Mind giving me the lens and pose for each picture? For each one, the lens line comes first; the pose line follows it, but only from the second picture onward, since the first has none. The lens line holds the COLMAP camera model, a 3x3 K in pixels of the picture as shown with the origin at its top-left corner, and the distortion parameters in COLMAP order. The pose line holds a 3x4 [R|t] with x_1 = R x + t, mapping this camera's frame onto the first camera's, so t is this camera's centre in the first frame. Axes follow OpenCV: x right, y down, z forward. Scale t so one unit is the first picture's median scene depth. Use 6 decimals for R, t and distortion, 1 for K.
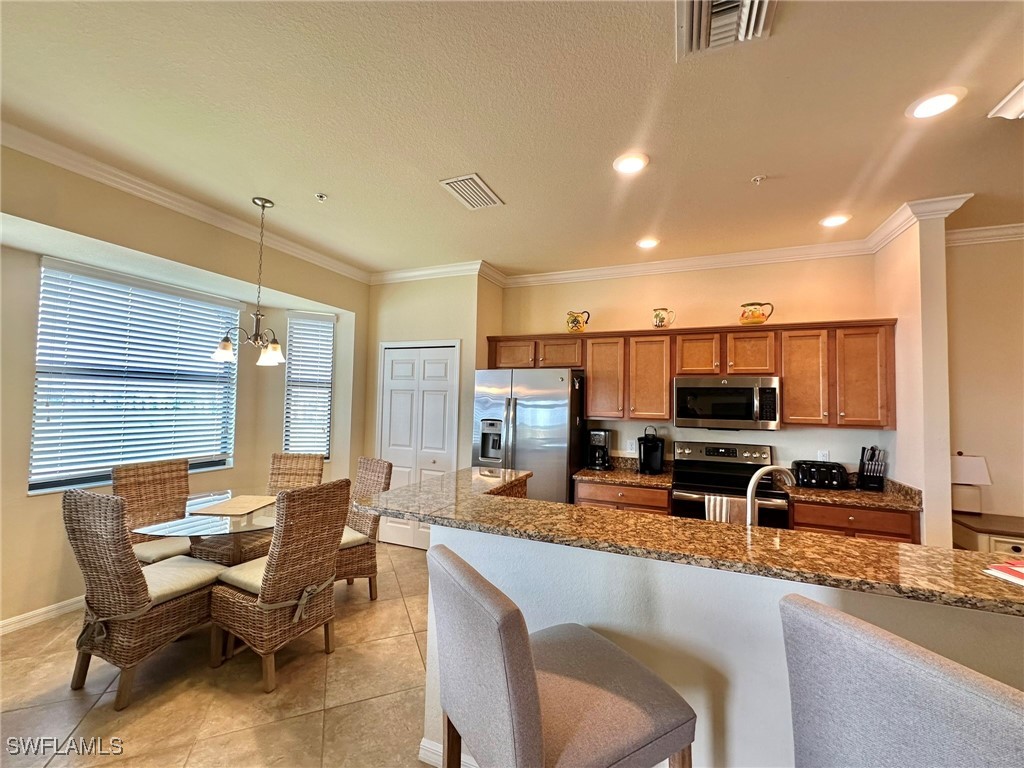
lens RADIAL K [[409.9, 0, 512.0], [0, 409.9, 384.0], [0, 0, 1]] dist [-0.003061, -0.000598]
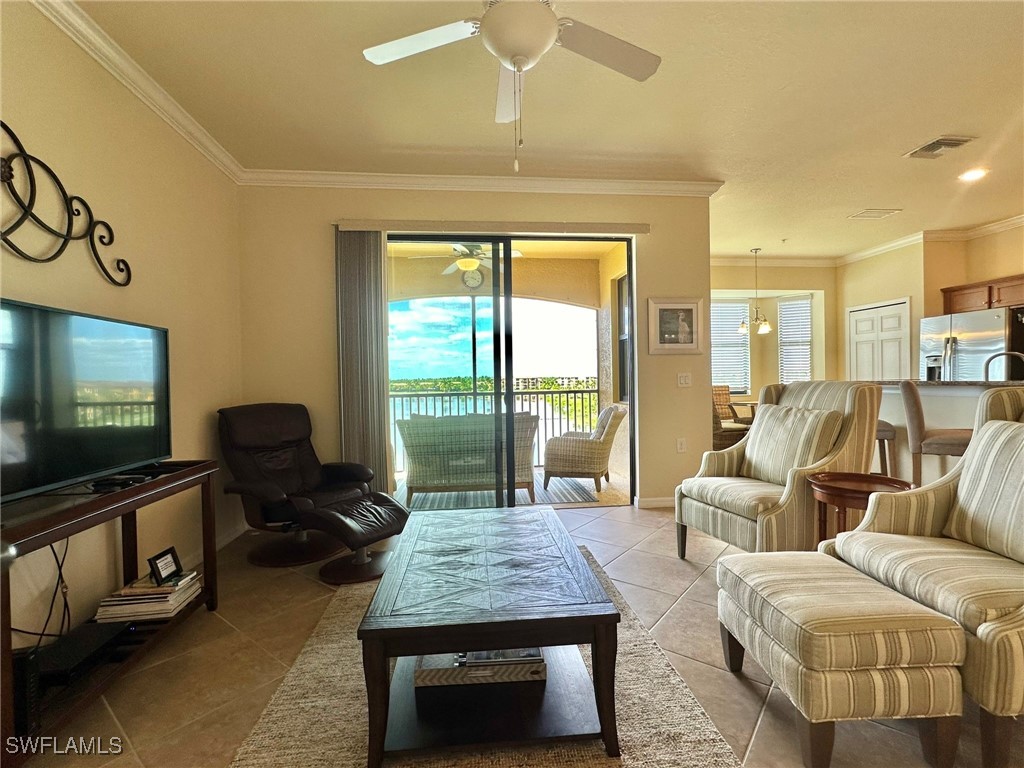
lens RADIAL K [[474.2, 0, 512.0], [0, 474.2, 384.0], [0, 0, 1]] dist [0.000070, -0.000104]
pose [[0.481886, -0.022685, -0.875940, 0.602621], [0.064596, 0.997864, 0.009694, 0.073438], [0.873850, -0.061253, 0.482323, -0.865989]]
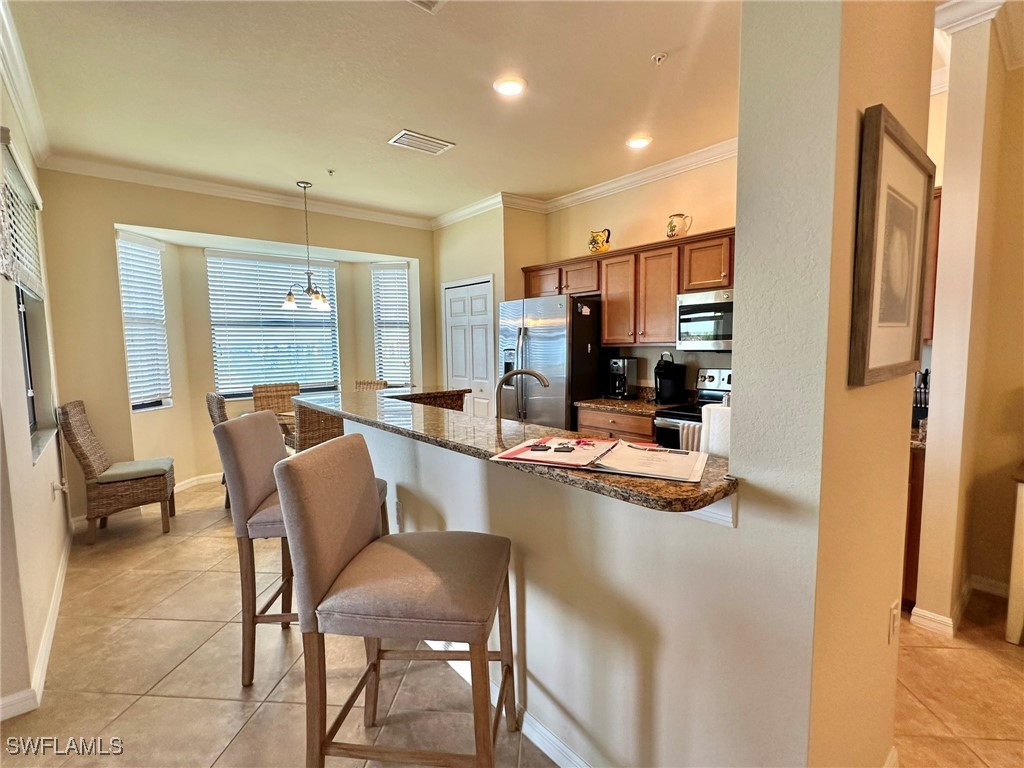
lens RADIAL K [[474.2, 0, 512.0], [0, 474.2, 384.0], [0, 0, 1]] dist [0.000070, -0.000104]
pose [[0.886837, 0.005845, -0.462046, 0.508219], [0.053191, 0.991982, 0.114642, 0.035374], [0.459011, -0.126246, 0.879415, -0.077598]]
